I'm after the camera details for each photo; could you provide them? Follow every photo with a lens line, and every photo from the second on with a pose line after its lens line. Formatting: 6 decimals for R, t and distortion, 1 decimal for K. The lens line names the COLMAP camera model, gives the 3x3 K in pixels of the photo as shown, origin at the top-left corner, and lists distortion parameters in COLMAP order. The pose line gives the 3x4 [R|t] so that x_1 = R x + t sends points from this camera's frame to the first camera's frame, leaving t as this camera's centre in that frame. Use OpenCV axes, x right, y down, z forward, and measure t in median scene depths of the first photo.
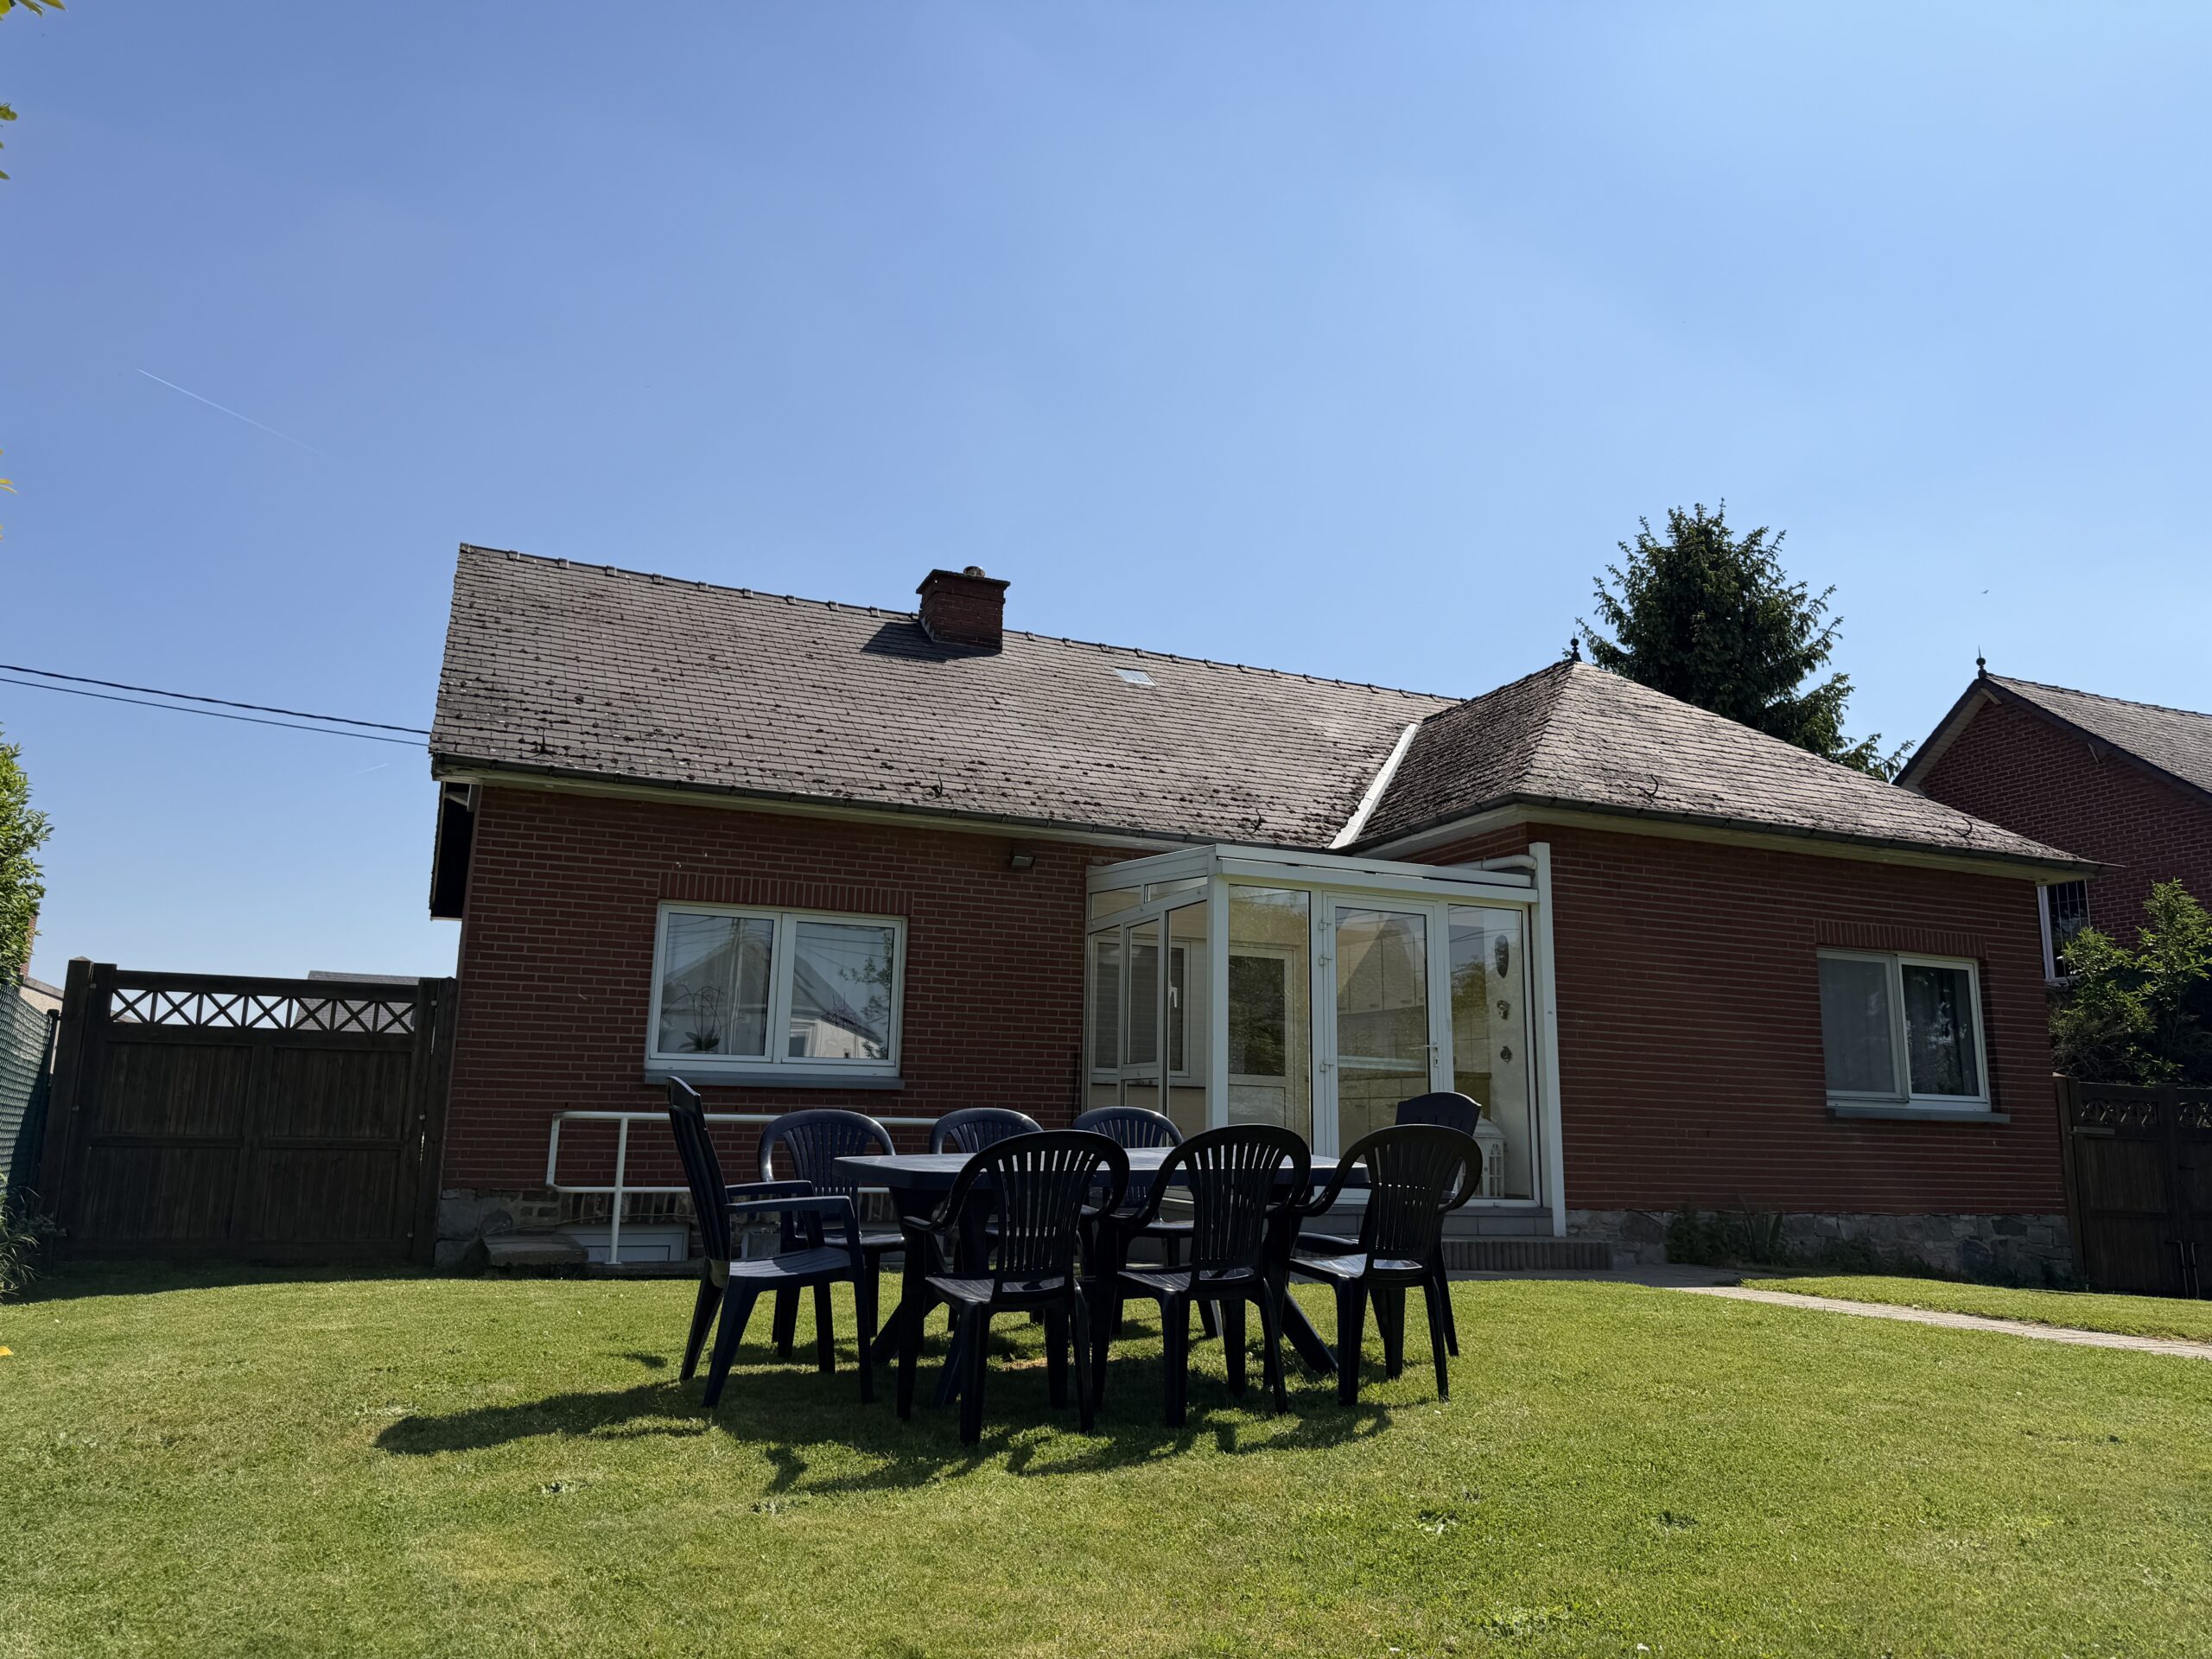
lens RADIAL K [[1552.7, 0, 1106.0], [0, 1552.7, 829.5], [0, 0, 1]] dist [0.131313, -0.121661]
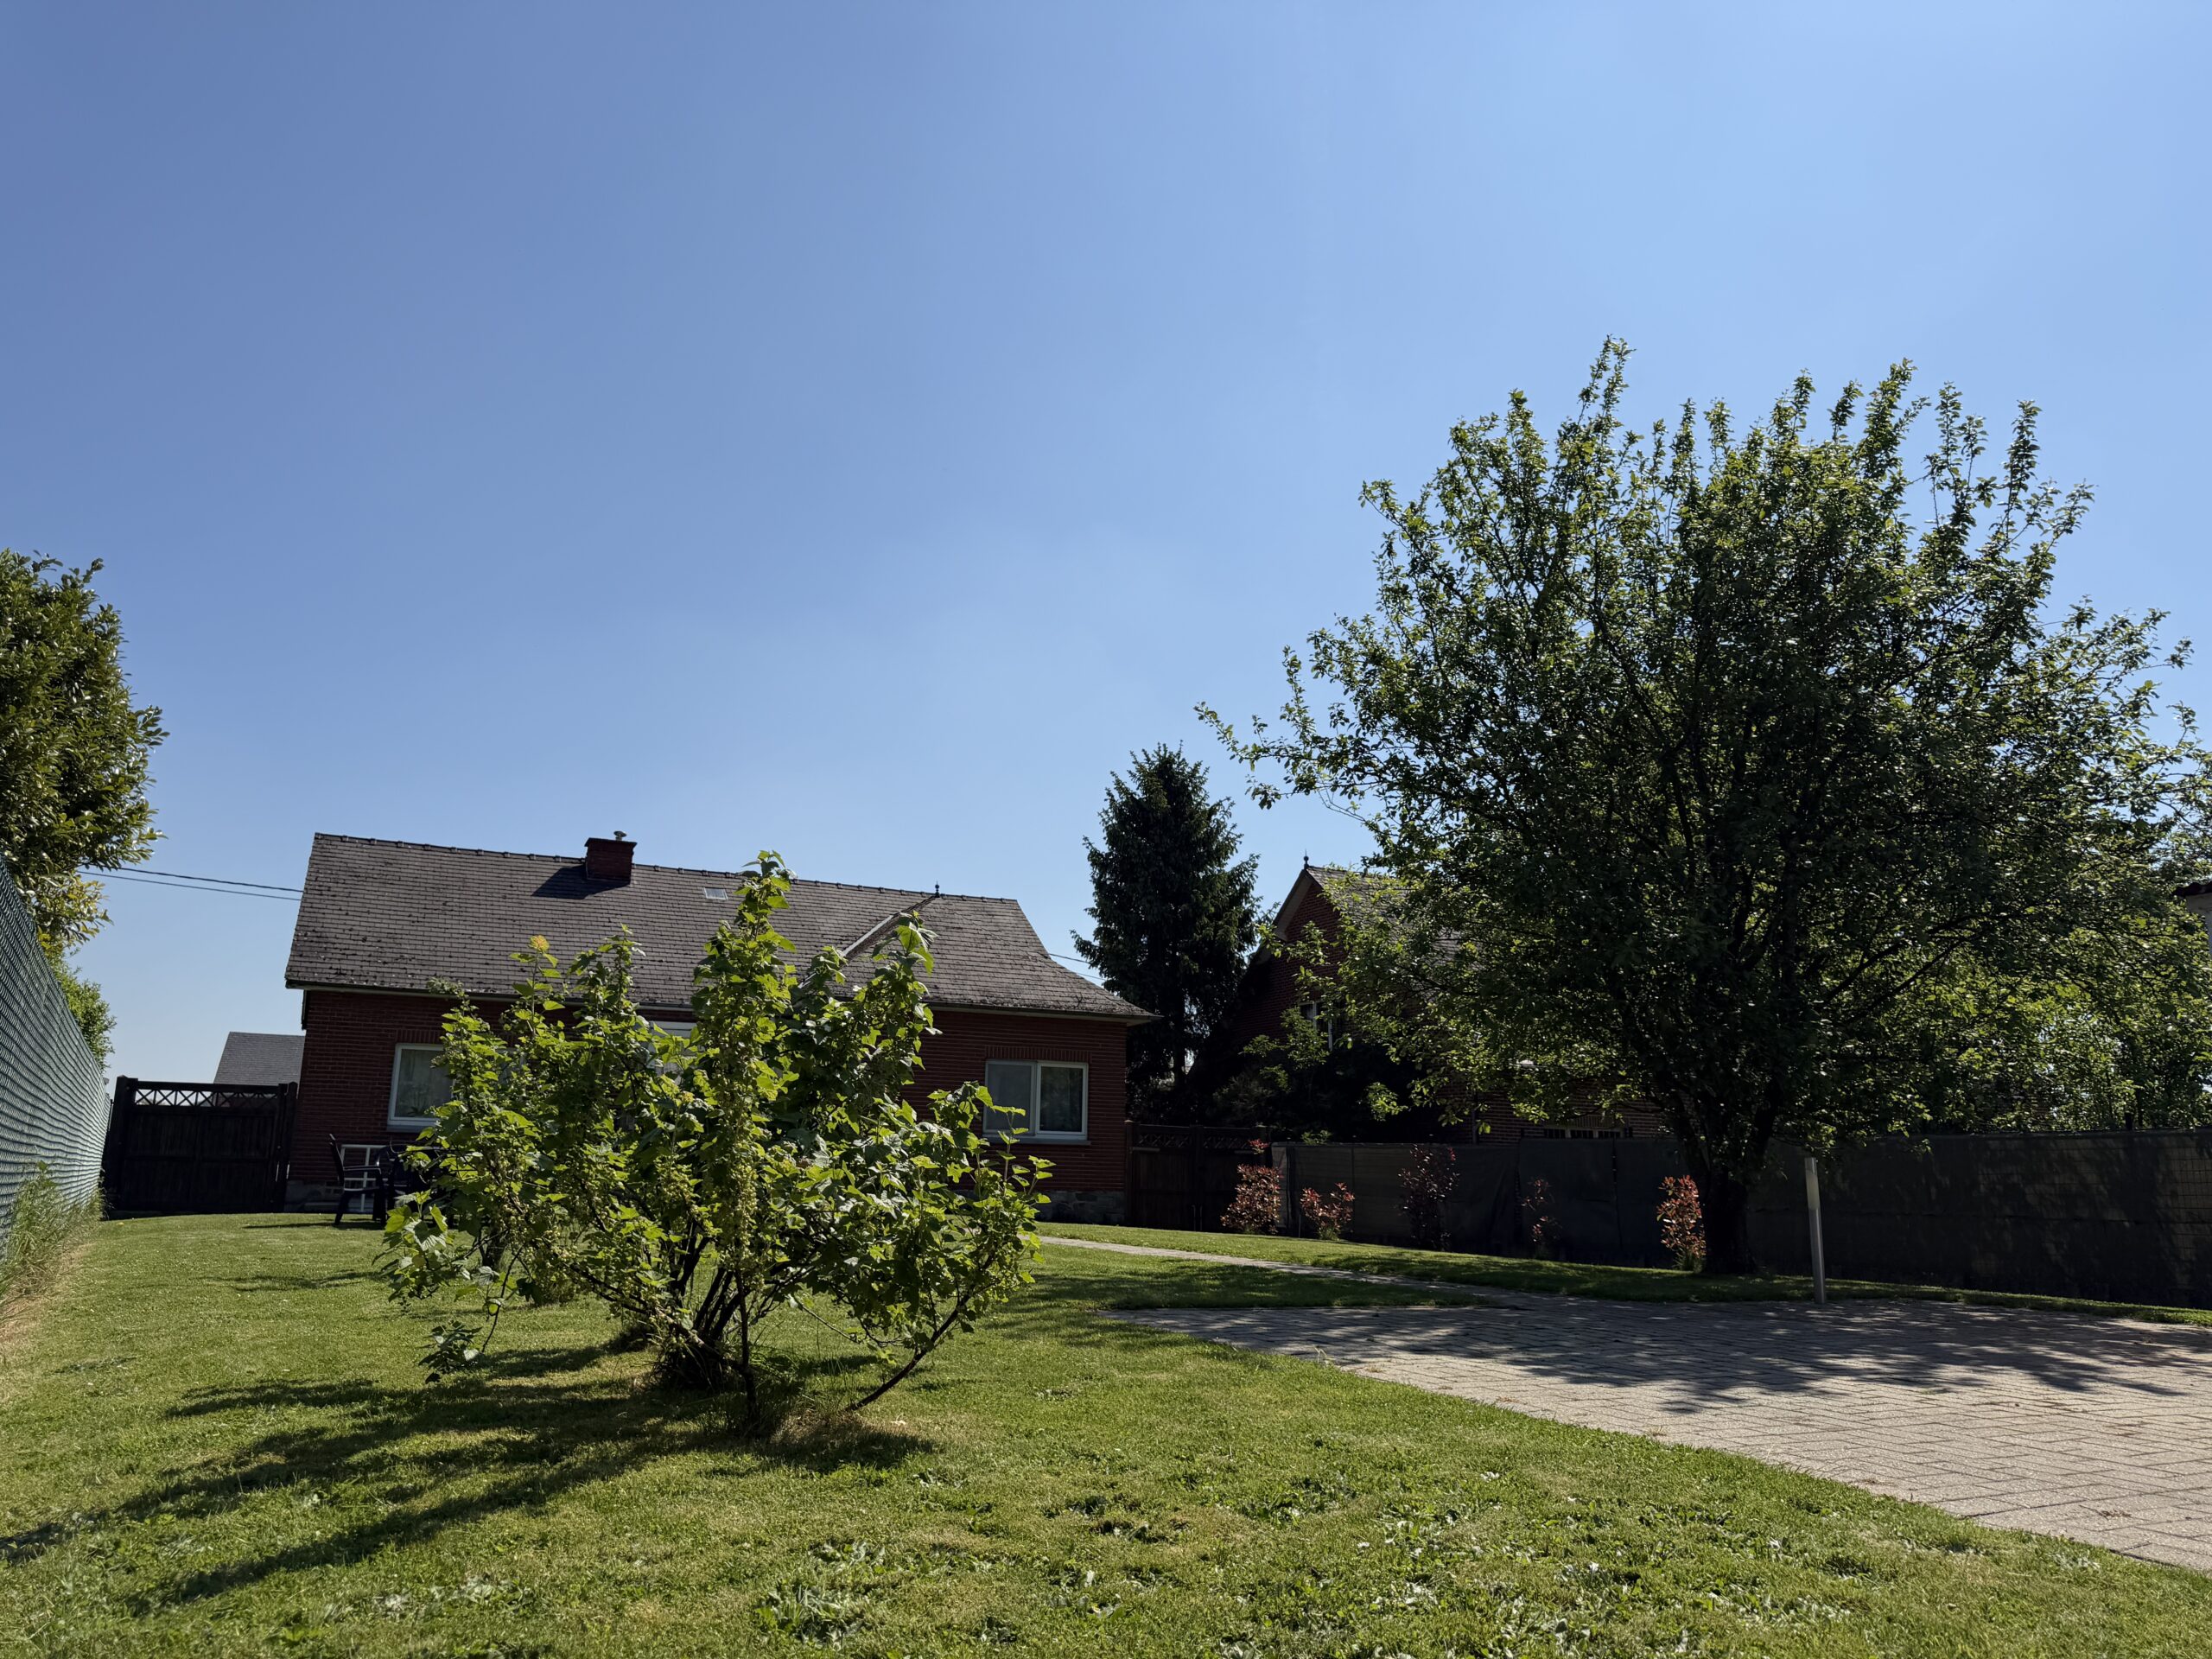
lens RADIAL K [[1499.0, 0, 1106.0], [0, 1499.0, 829.5], [0, 0, 1]] dist [0.011699, 0.002229]
pose [[0.997905, 0.007387, 0.064267, 0.493670], [-0.005511, 0.999555, -0.029322, -0.174276], [-0.064455, 0.028906, 0.997502, -0.996692]]
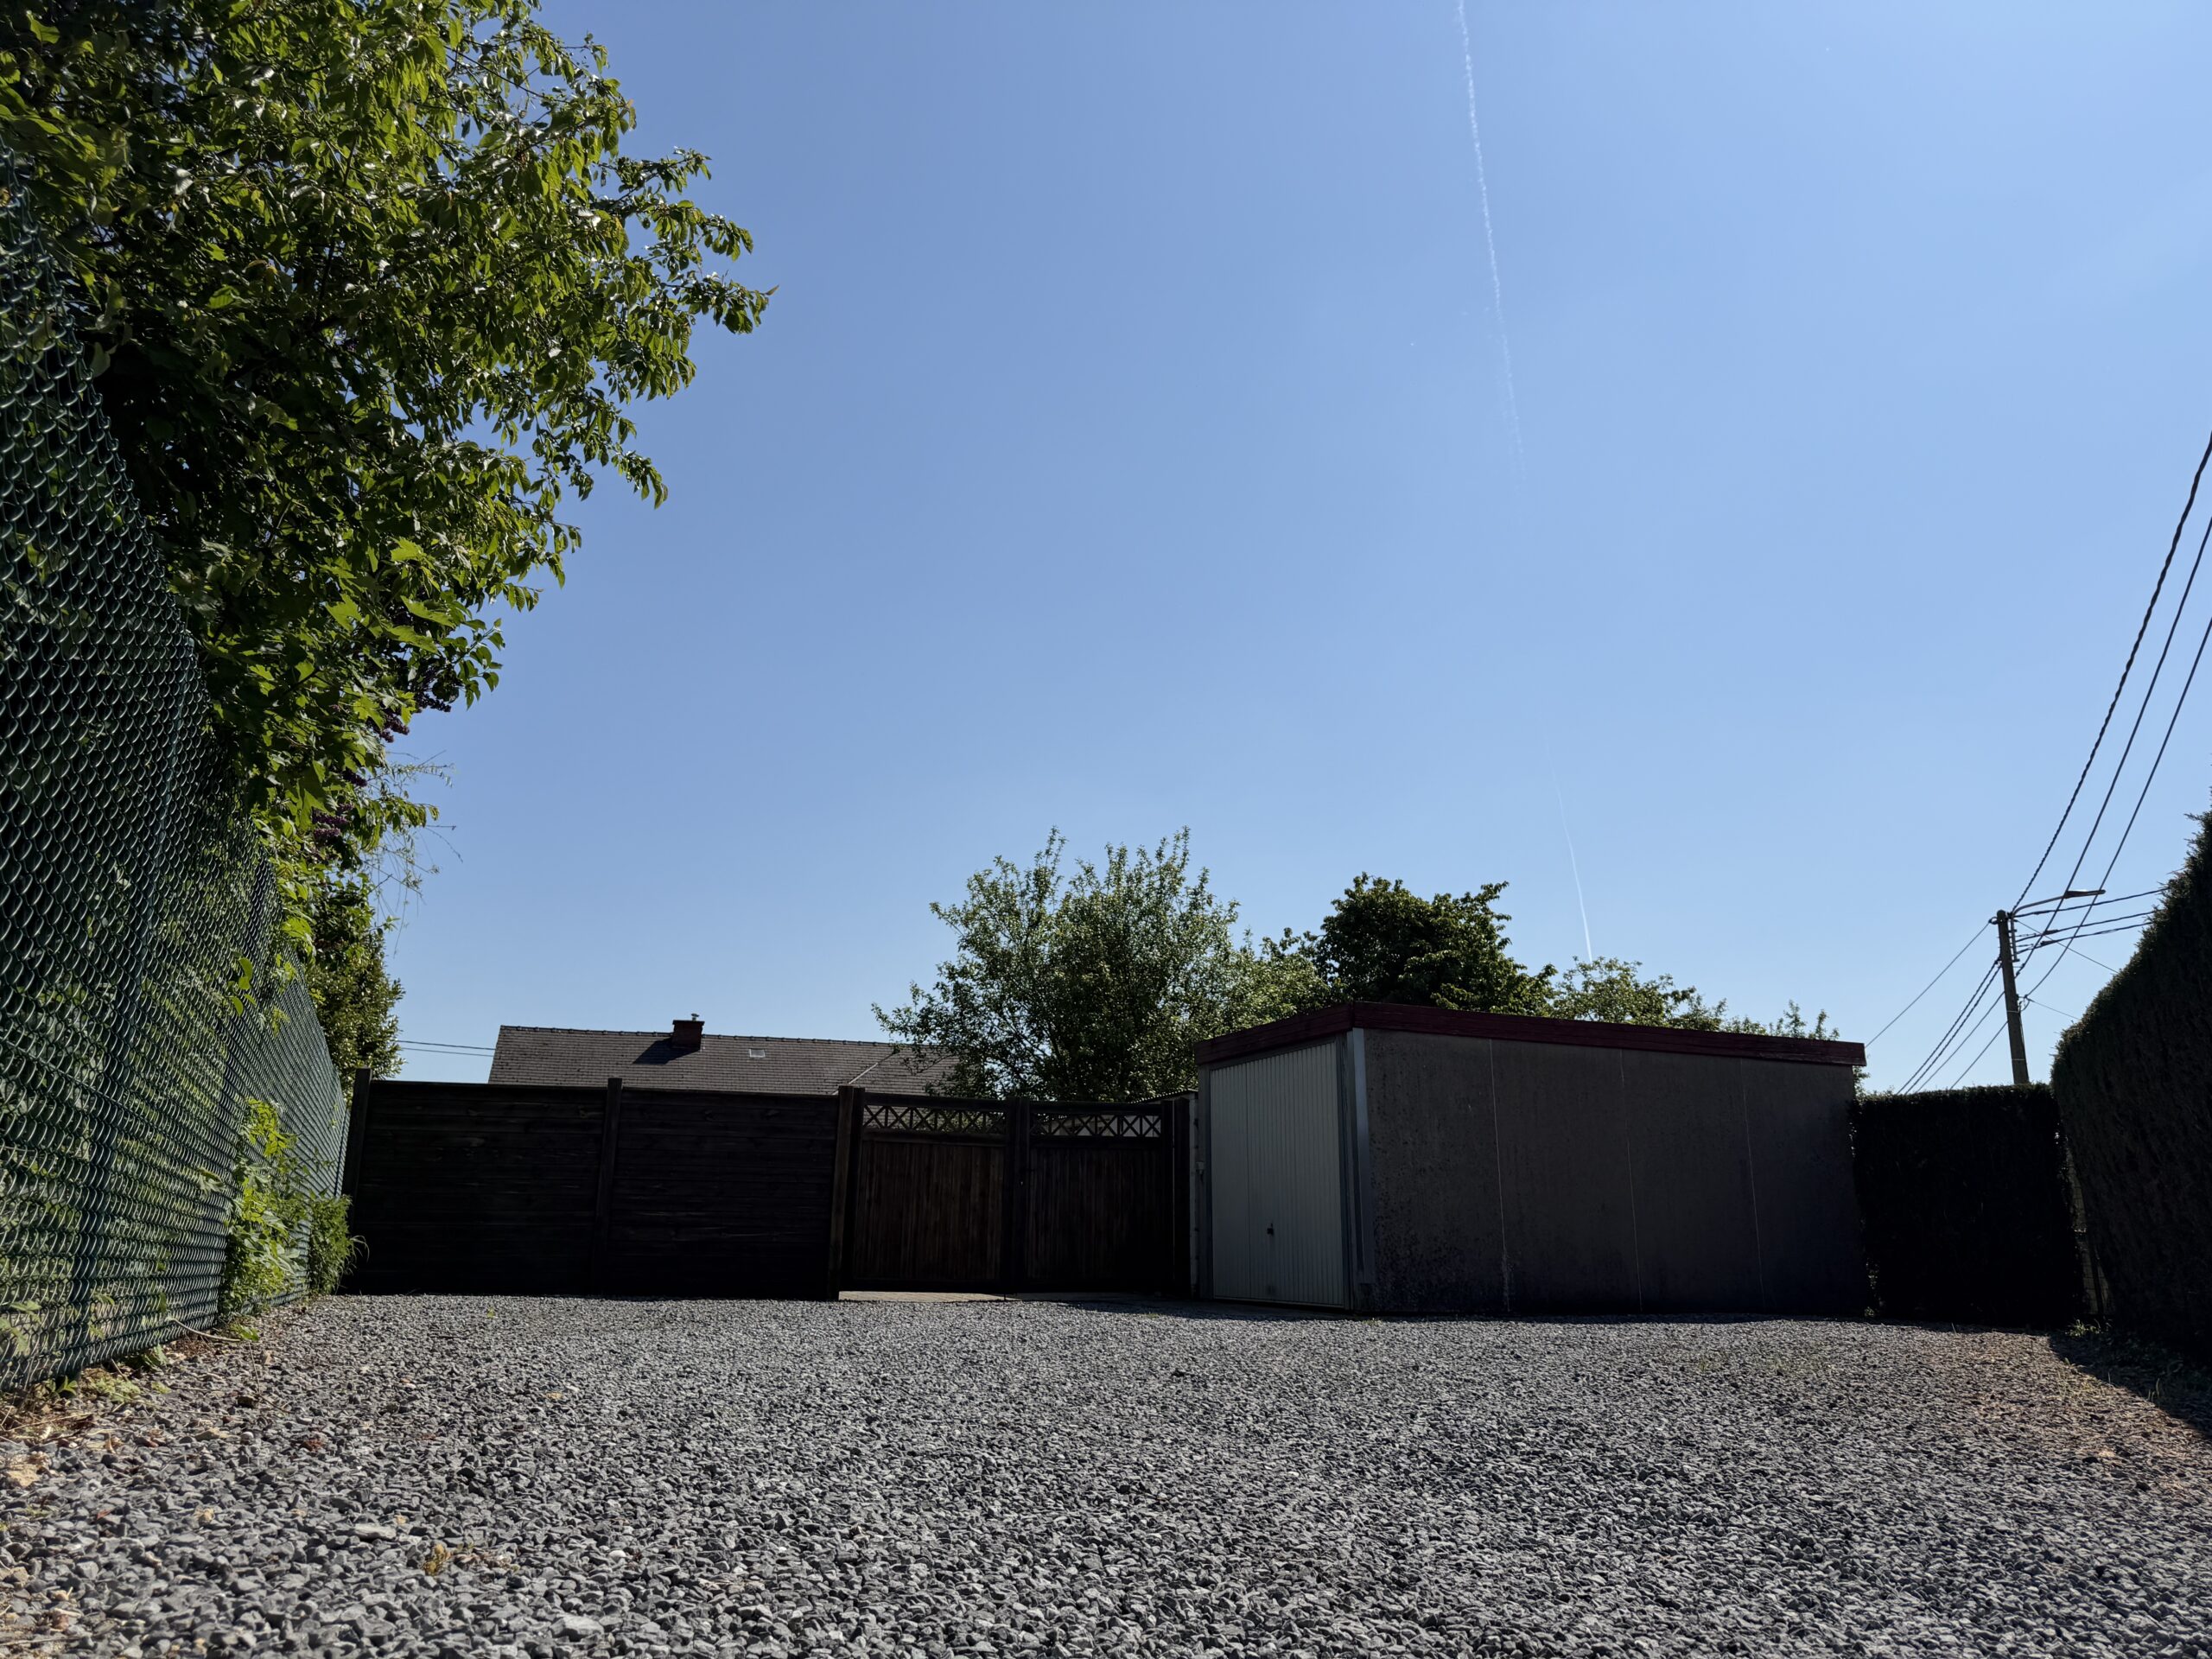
lens RADIAL K [[1552.7, 0, 1106.0], [0, 1552.7, 829.5], [0, 0, 1]] dist [0.131313, -0.121661]
pose [[0.996011, -0.034619, -0.082242, 1.158367], [0.029008, 0.997232, -0.068466, -0.384187], [0.084385, 0.065807, 0.994258, -2.206893]]
